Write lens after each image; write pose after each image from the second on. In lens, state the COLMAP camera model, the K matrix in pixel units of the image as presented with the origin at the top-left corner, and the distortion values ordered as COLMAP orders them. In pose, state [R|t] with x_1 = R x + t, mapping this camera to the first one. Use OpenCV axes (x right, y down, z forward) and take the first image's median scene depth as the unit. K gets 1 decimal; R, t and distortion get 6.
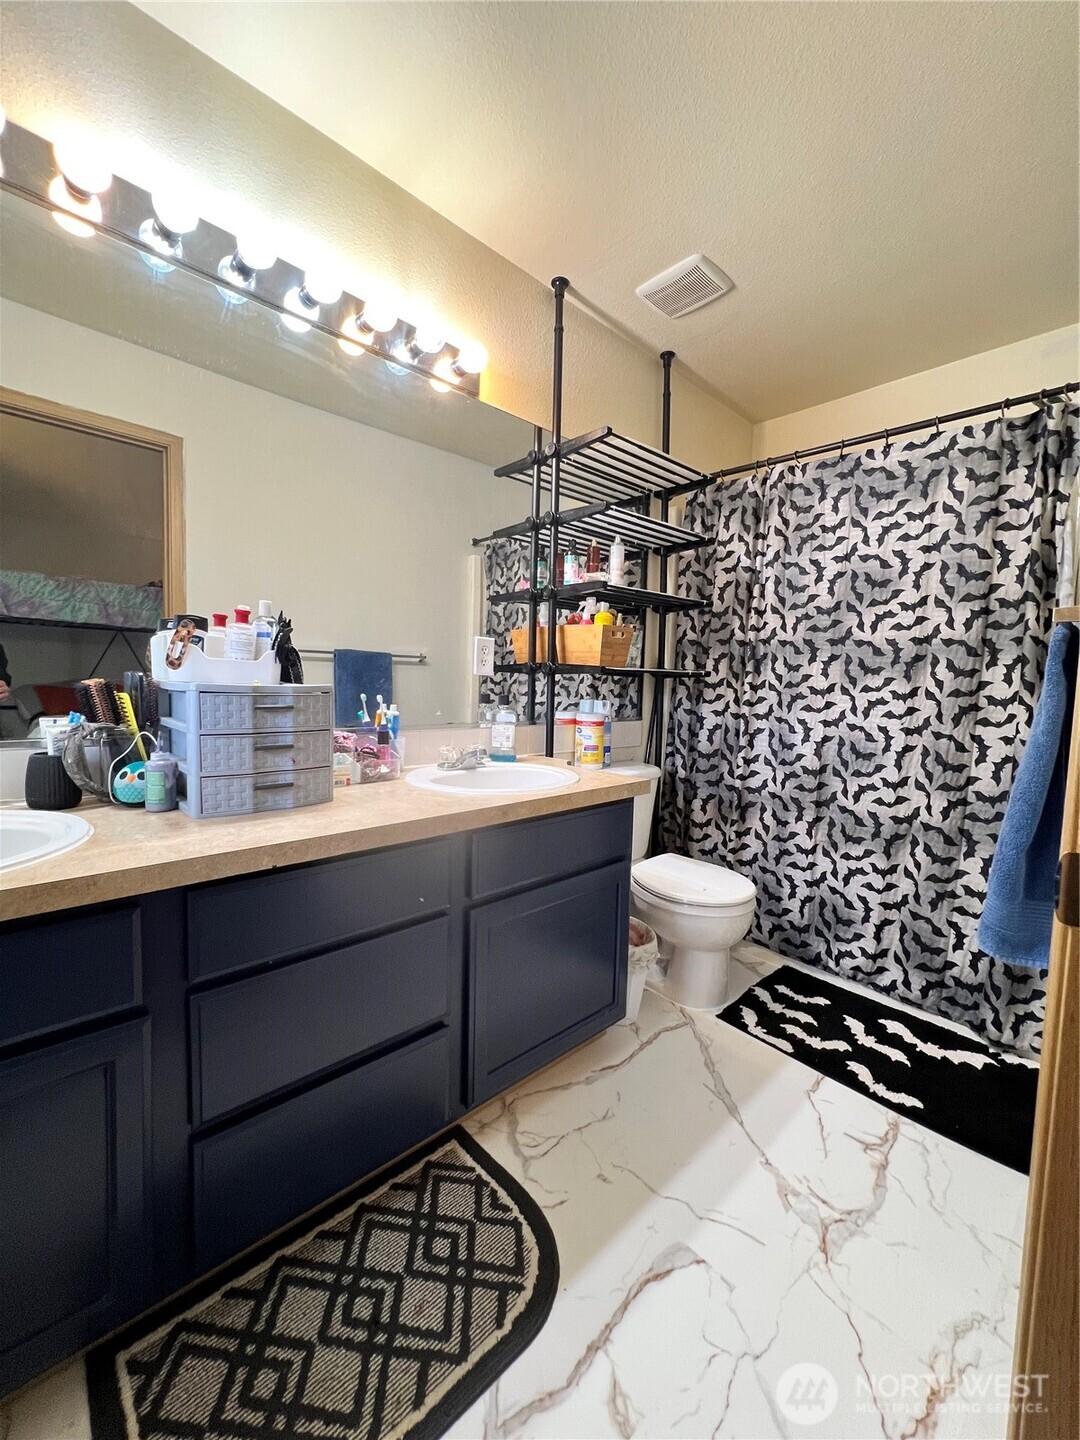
lens RADIAL K [[576.0, 0, 540.0], [0, 576.0, 716.5], [0, 0, 1]] dist [-0.001102, -0.000156]
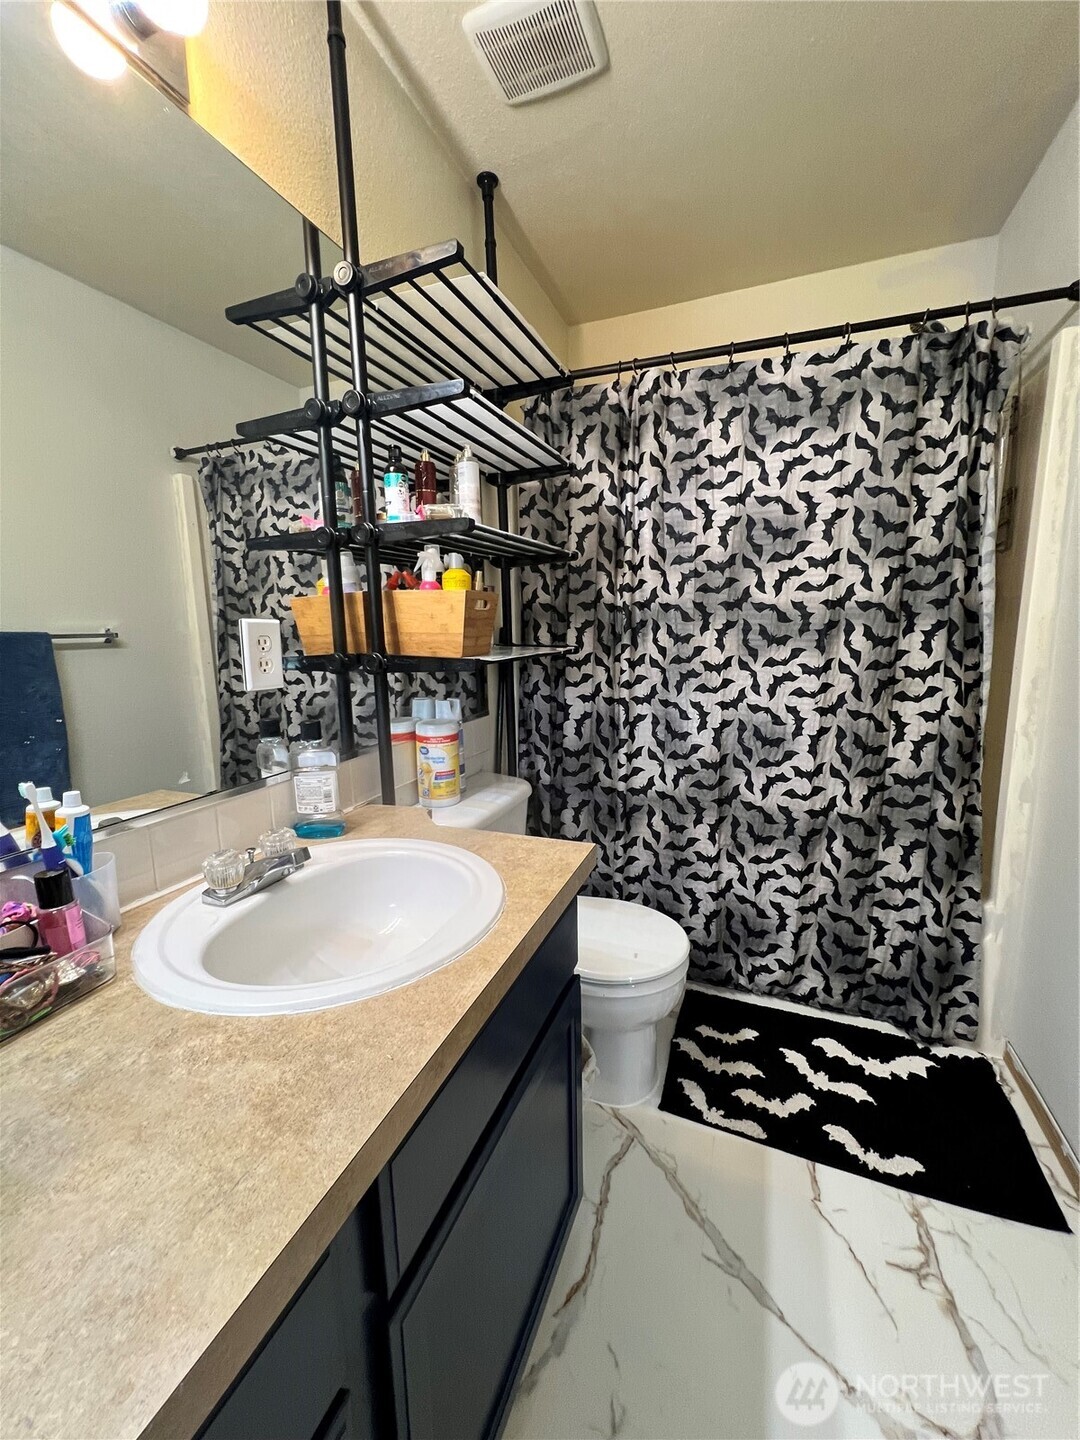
lens RADIAL K [[576.0, 0, 540.0], [0, 576.0, 716.5], [0, 0, 1]] dist [-0.001102, -0.000156]
pose [[0.901615, -0.110749, 0.418122, -0.089634], [0.071753, 0.991567, 0.107916, -0.081996], [-0.426547, -0.067297, 0.901958, 0.375029]]
